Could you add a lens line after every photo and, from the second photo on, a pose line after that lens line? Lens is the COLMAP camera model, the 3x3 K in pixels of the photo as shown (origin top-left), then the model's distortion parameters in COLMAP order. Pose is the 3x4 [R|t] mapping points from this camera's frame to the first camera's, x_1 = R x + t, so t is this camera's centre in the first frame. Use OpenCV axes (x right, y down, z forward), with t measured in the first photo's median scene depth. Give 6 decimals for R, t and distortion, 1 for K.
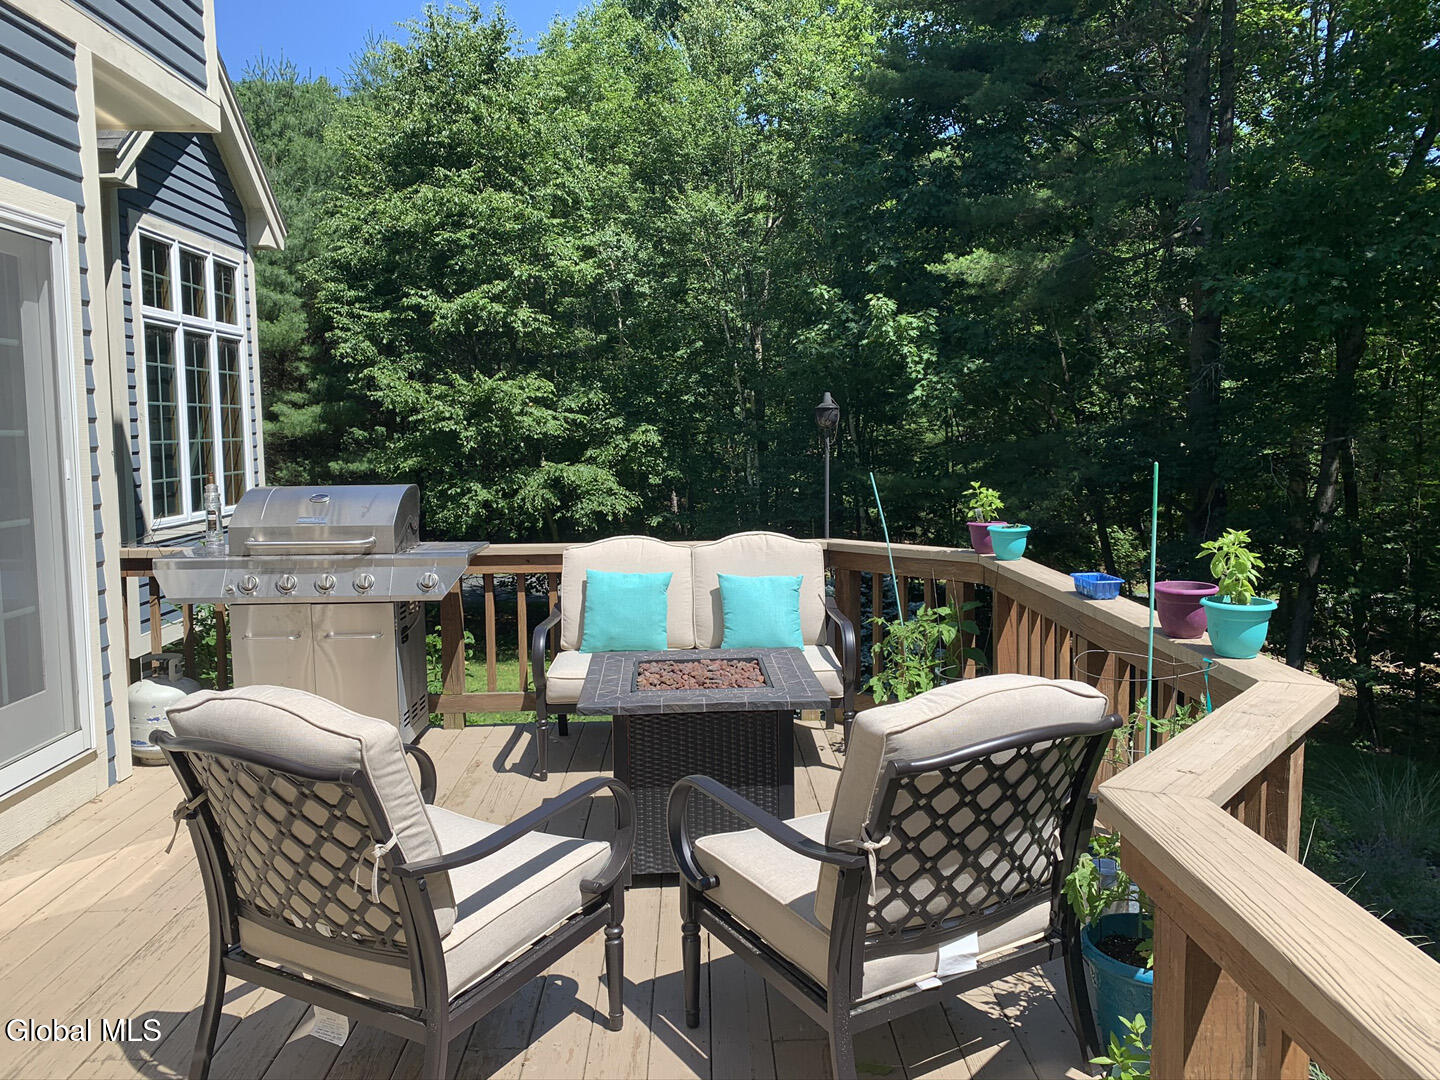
lens RADIAL K [[1112.2, 0, 718.5], [0, 1112.2, 540.6], [0, 0, 1]] dist [0.027218, -0.012805]
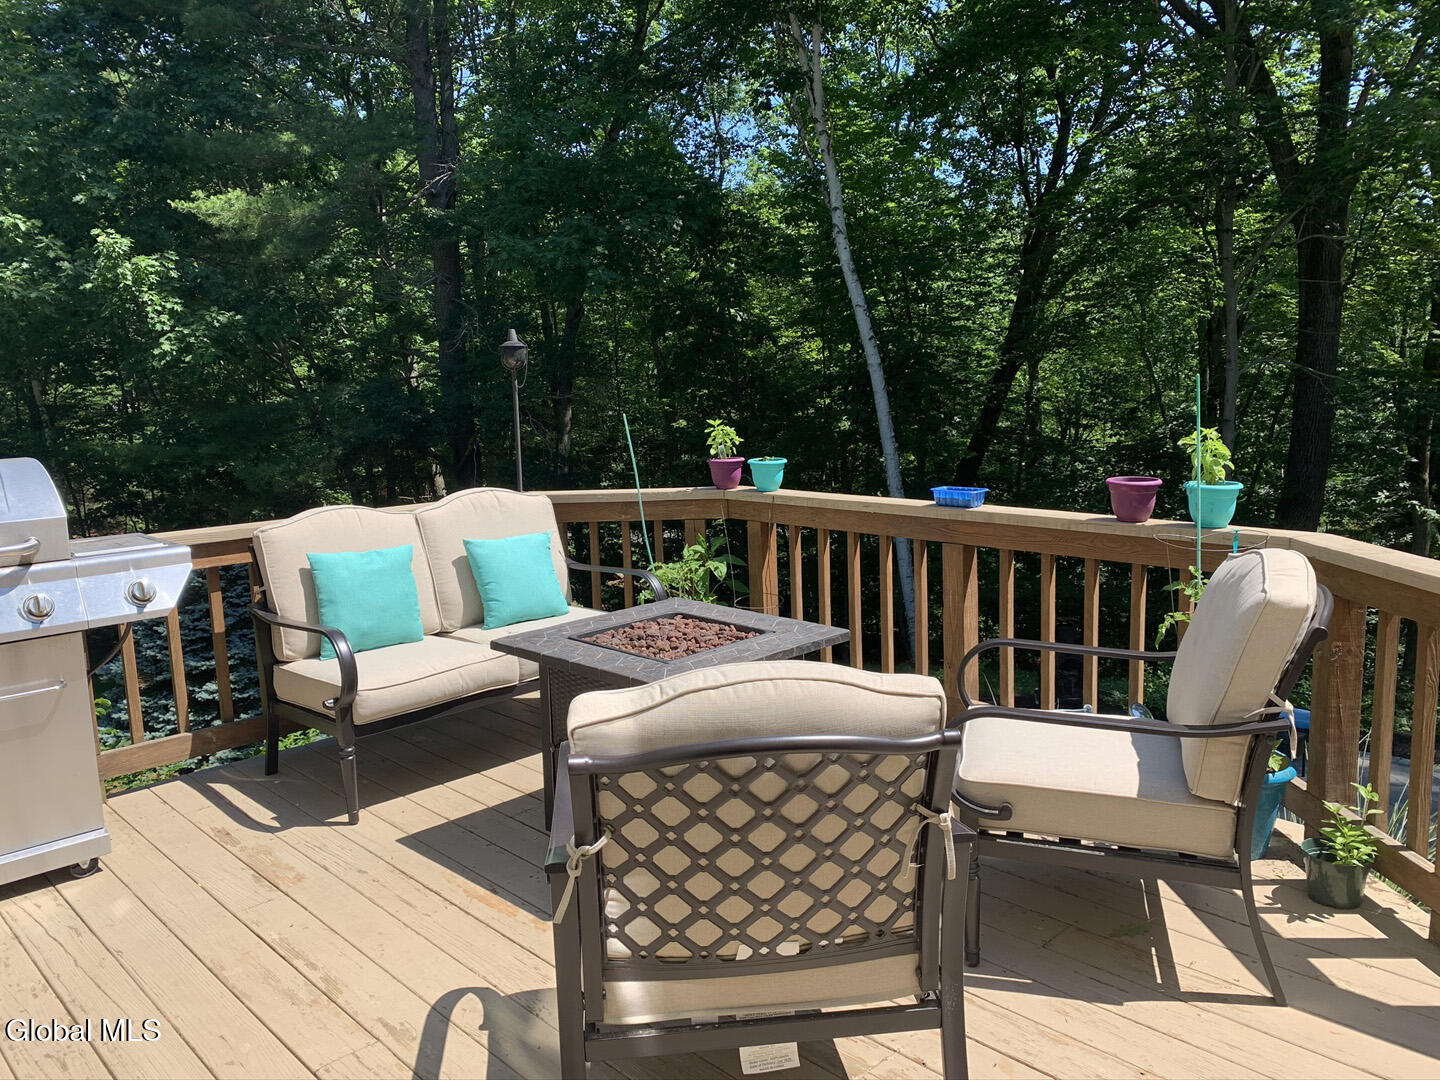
lens RADIAL K [[1112.2, 0, 715.6], [0, 1112.2, 535.9], [0, 0, 1]] dist [0.027218, -0.012805]
pose [[0.750806, -0.102071, 0.652589, -0.090636], [0.082771, 0.994739, 0.060359, -0.001853], [-0.655317, 0.008697, 0.755304, 0.050278]]
